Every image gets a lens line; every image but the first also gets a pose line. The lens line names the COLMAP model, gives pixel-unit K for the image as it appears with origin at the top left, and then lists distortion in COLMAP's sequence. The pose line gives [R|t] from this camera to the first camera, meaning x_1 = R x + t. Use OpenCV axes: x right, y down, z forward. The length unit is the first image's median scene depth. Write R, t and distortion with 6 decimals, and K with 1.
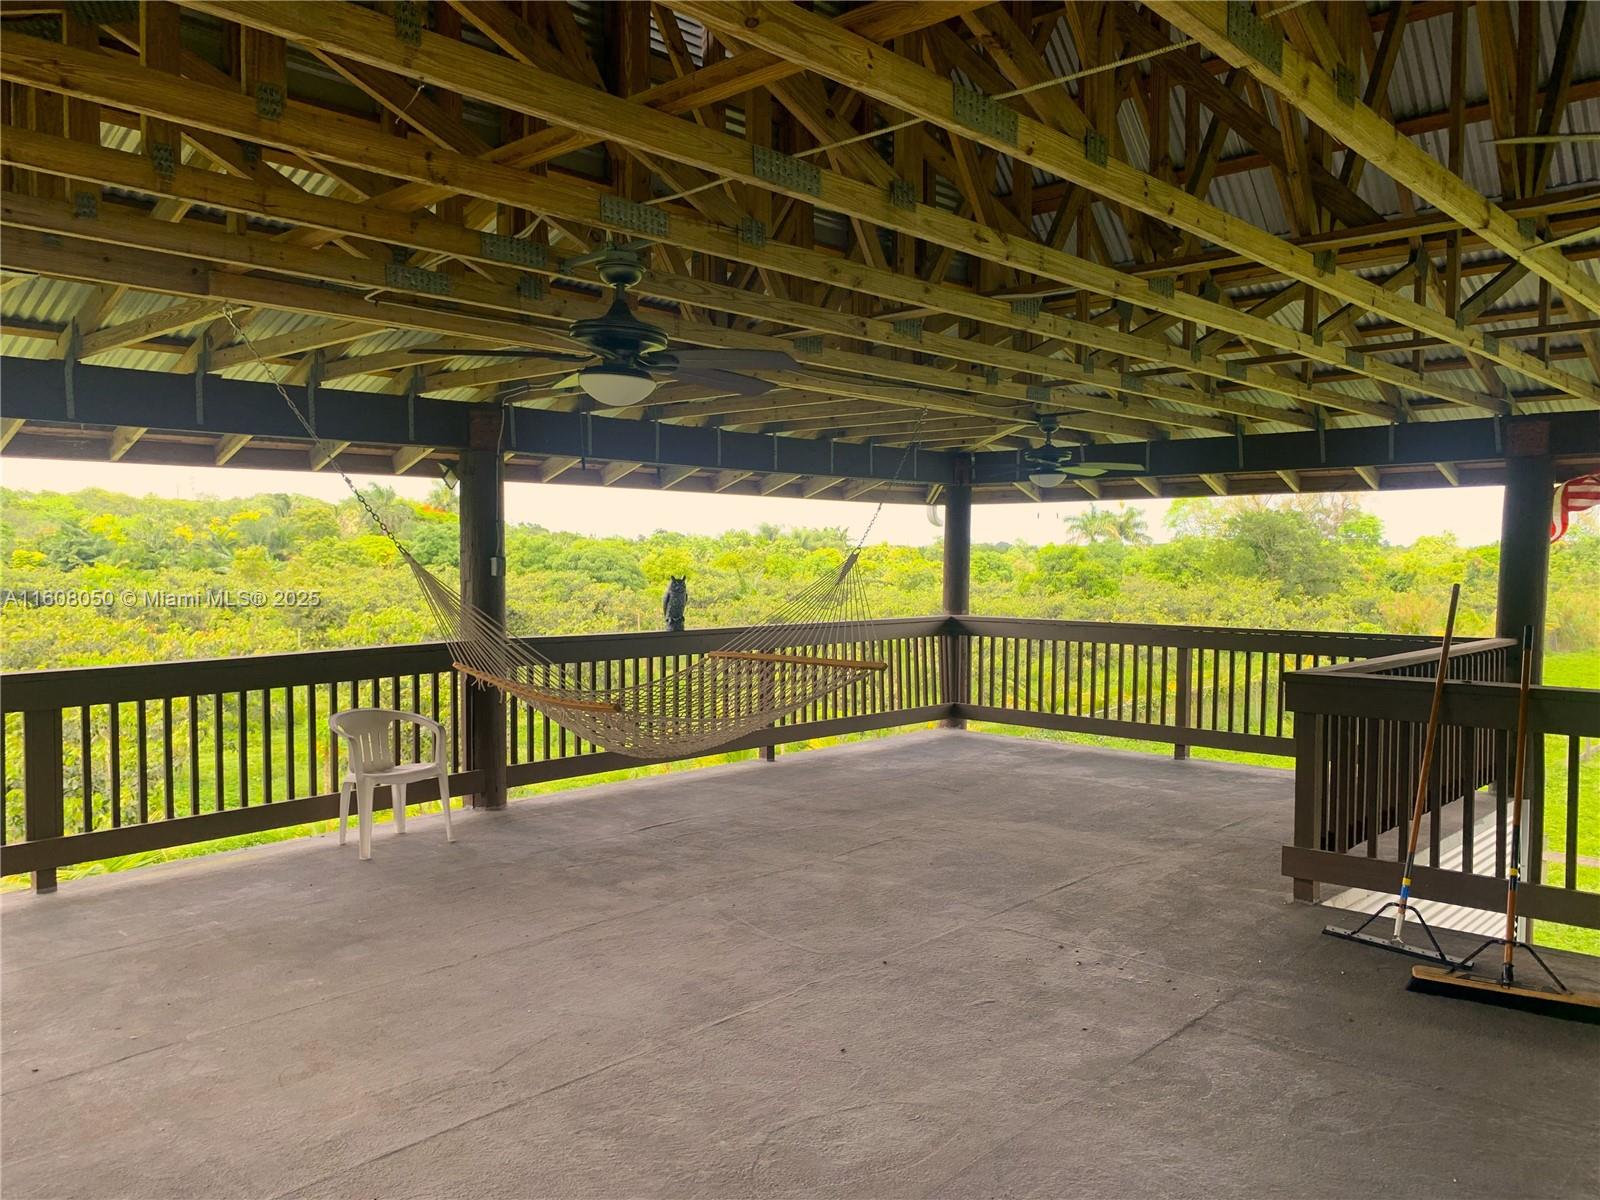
lens RADIAL K [[1224.4, 0, 793.9], [0, 1224.4, 604.7], [0, 0, 1]] dist [0.048218, -0.067954]
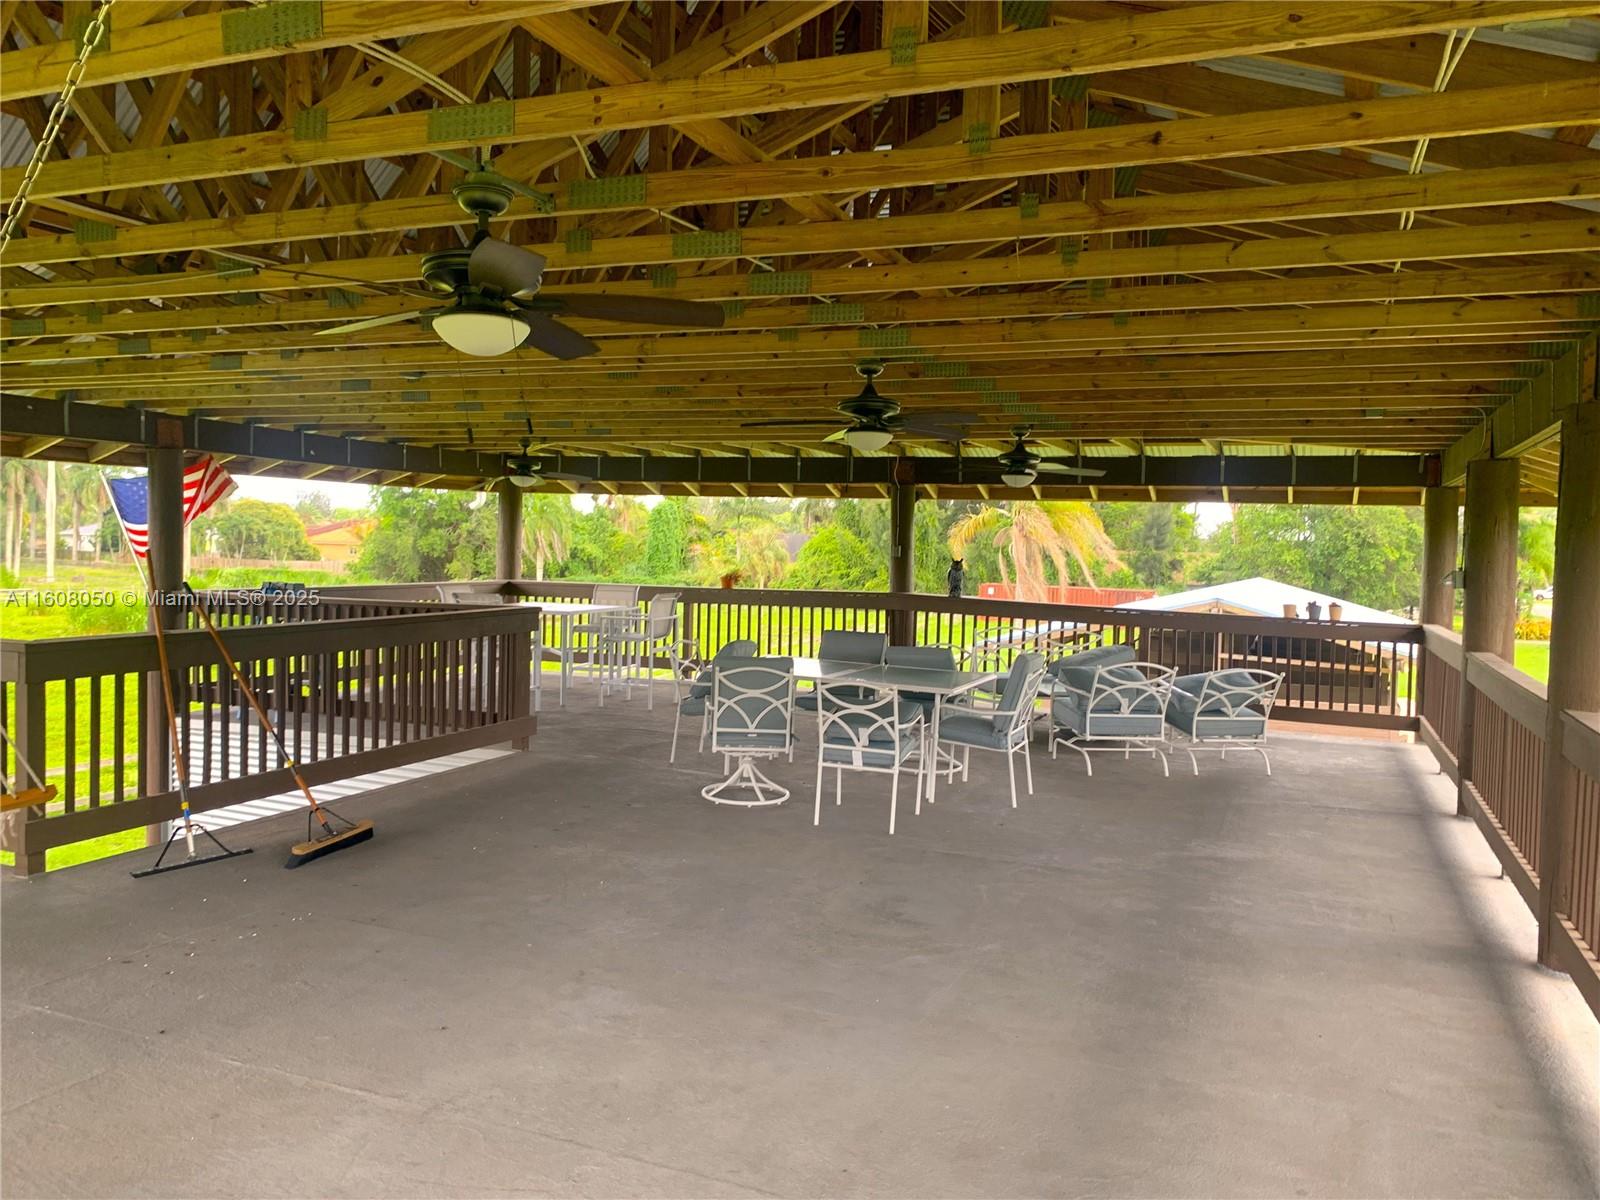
lens RADIAL K [[1224.4, 0, 807.3], [0, 1224.4, 577.5], [0, 0, 1]] dist [0.048218, -0.067954]
pose [[-0.342642, -0.037615, 0.938713, -0.662821], [0.011696, 0.998950, 0.044298, -0.028827], [-0.939393, 0.026158, -0.341842, 0.710694]]
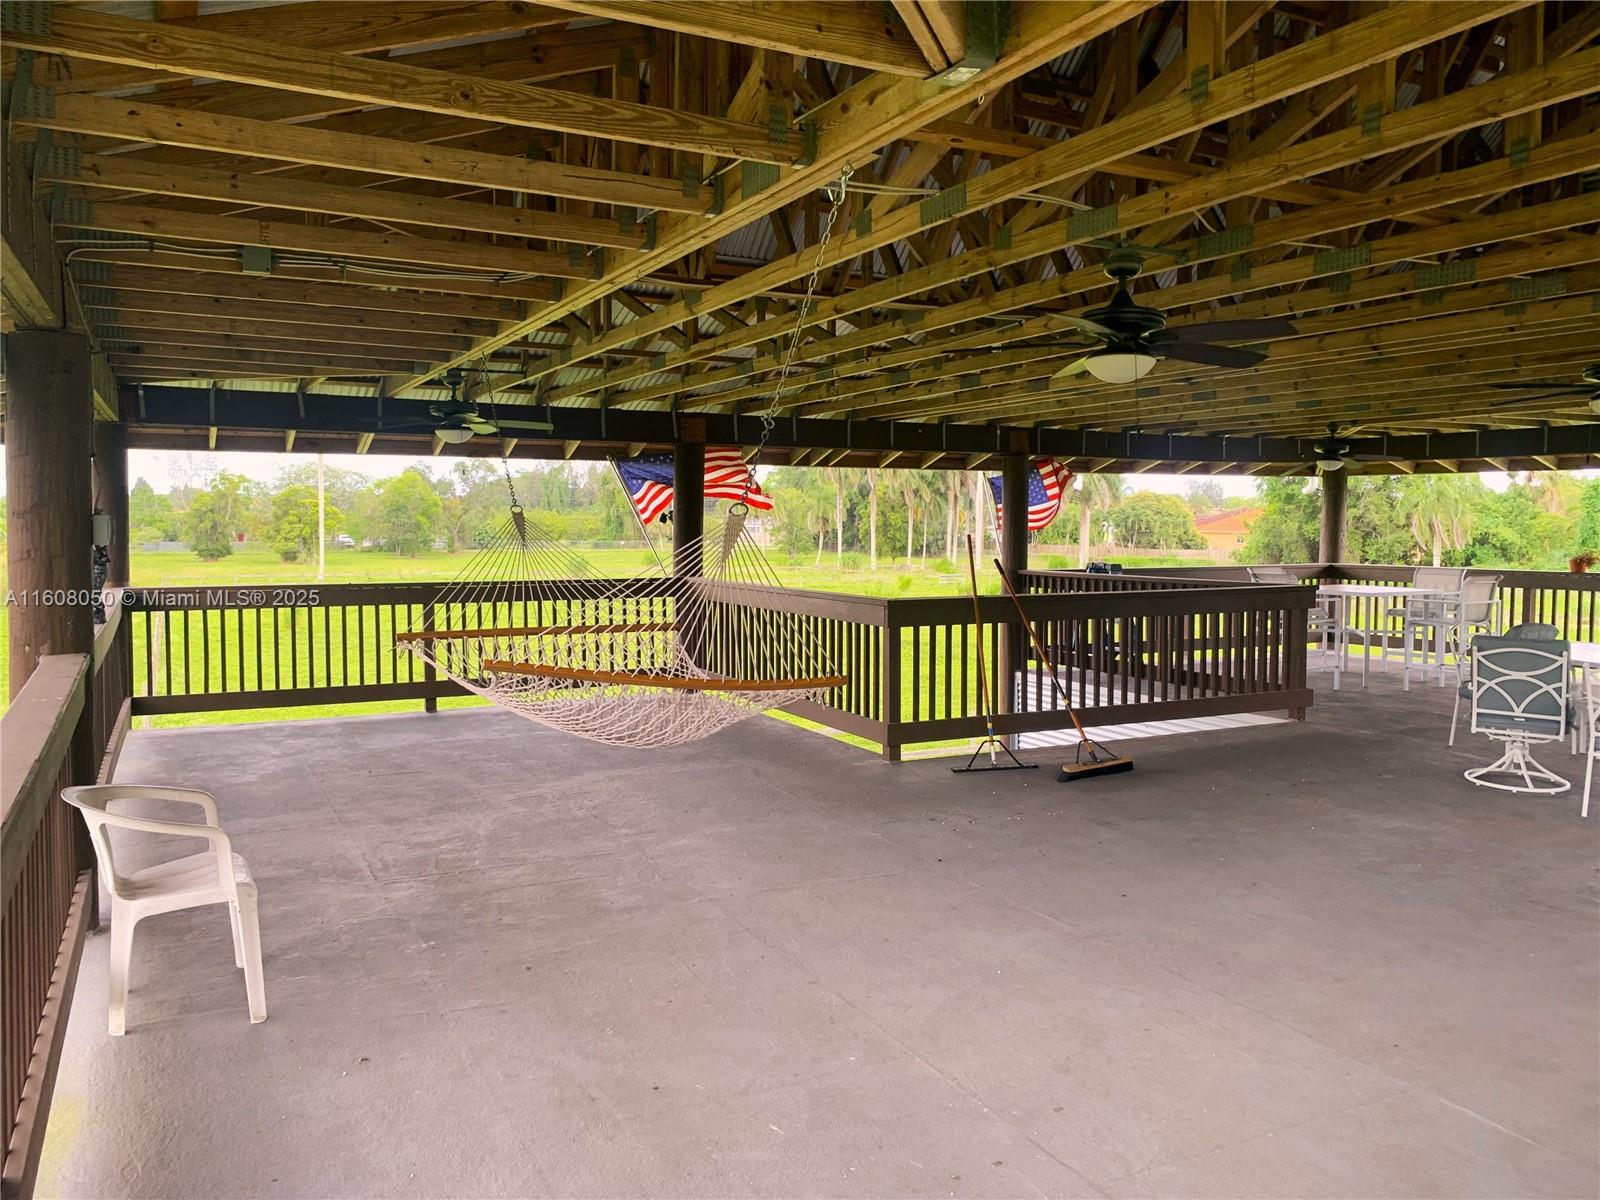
lens RADIAL K [[1224.4, 0, 798.2], [0, 1224.4, 590.9], [0, 0, 1]] dist [0.048218, -0.067954]
pose [[0.342724, -0.056442, 0.937739, -0.862962], [0.034183, 0.998282, 0.047592, -0.022138], [-0.938814, 0.015743, 0.344064, 0.585849]]
